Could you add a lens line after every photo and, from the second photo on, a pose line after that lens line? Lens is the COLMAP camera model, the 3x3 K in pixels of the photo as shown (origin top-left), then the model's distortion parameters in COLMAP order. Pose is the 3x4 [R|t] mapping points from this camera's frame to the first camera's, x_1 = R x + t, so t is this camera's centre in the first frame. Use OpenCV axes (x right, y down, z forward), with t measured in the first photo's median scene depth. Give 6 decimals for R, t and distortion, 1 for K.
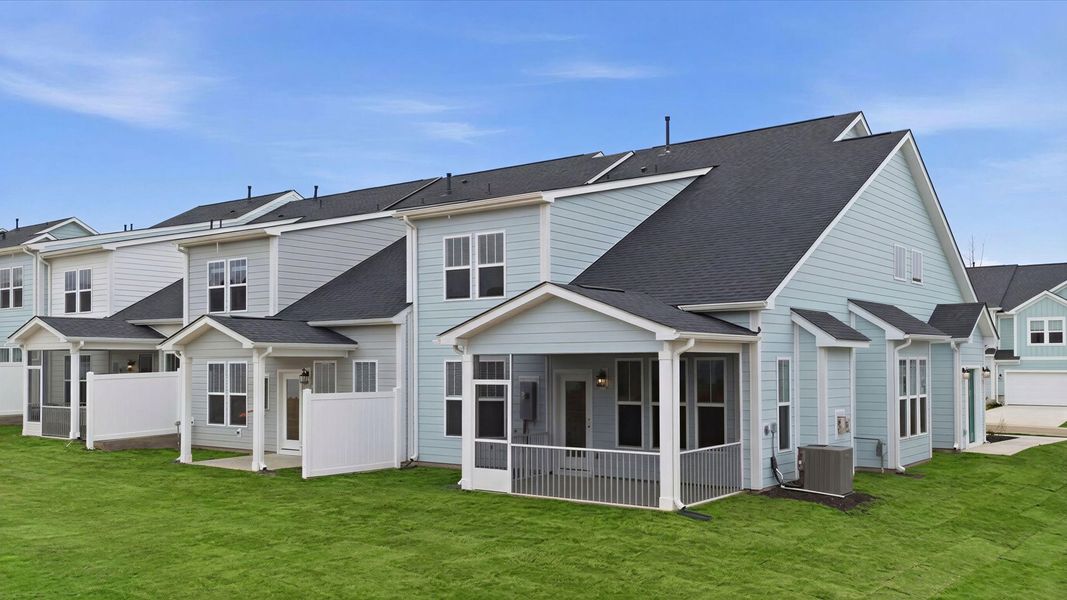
lens RADIAL K [[925.5, 0, 540.8], [0, 925.5, 344.2], [0, 0, 1]] dist [0.080013, 0.001728]
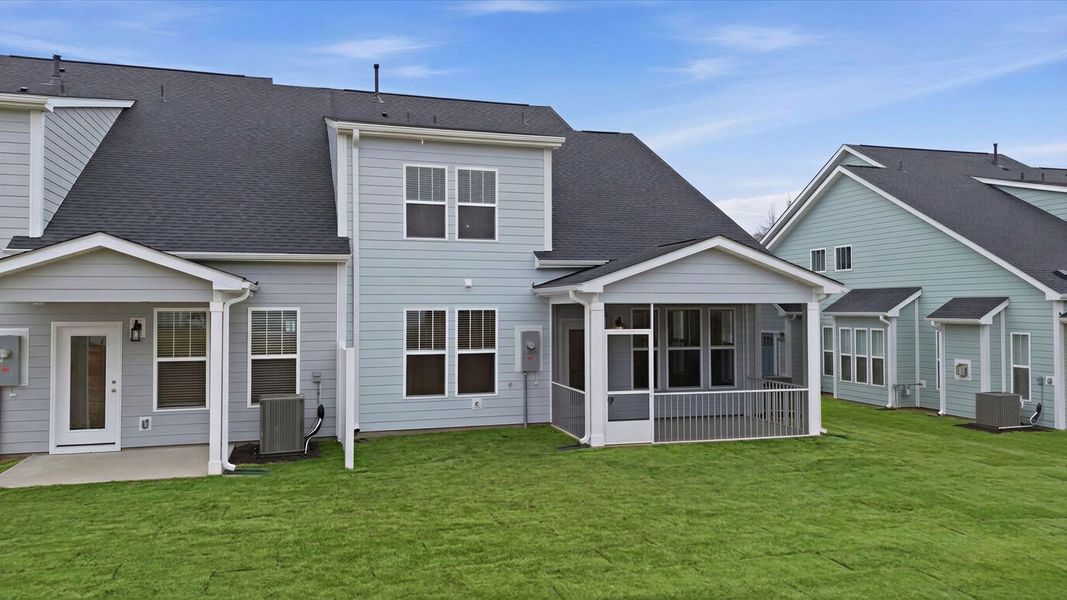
lens RADIAL K [[833.4, 0, 534.1], [0, 833.4, 295.6], [0, 0, 1]] dist [0.100343, 0.004053]
pose [[0.587240, 0.019359, 0.809181, -0.762522], [-0.016470, 0.999793, -0.011967, 0.014605], [-0.809245, -0.006299, 0.587437, 0.526635]]
